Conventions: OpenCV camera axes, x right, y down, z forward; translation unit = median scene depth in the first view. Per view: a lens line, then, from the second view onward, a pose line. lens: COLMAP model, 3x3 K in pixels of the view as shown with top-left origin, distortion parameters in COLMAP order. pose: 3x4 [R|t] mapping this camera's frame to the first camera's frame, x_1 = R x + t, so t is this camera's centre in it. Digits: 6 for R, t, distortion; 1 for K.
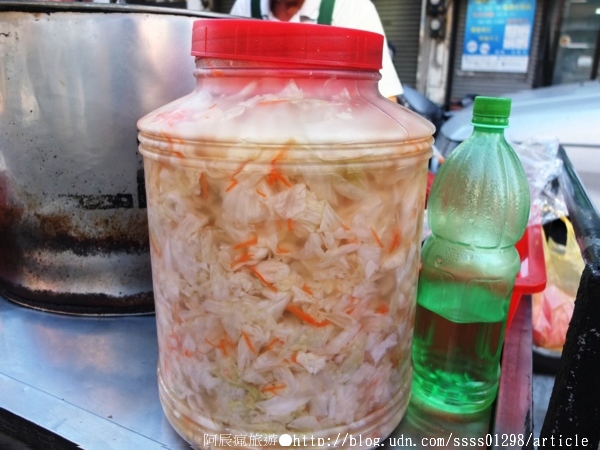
lens RADIAL K [[480.6, 0, 300.0], [0, 480.6, 225.0], [0, 0, 1]] dist [-0.058392, 0.001080]
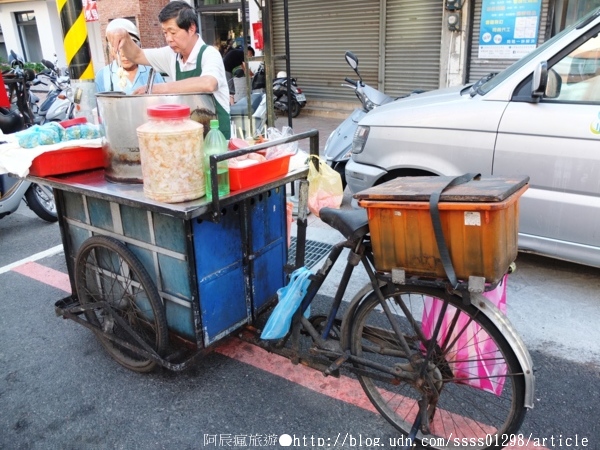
lens RADIAL K [[480.6, 0, 300.0], [0, 480.6, 225.0], [0, 0, 1]] dist [-0.058392, 0.001080]
pose [[0.987167, 0.017573, -0.158724, 0.114988], [-0.011680, 0.999210, 0.037979, 0.030908], [0.159266, -0.035638, 0.986592, -0.195513]]
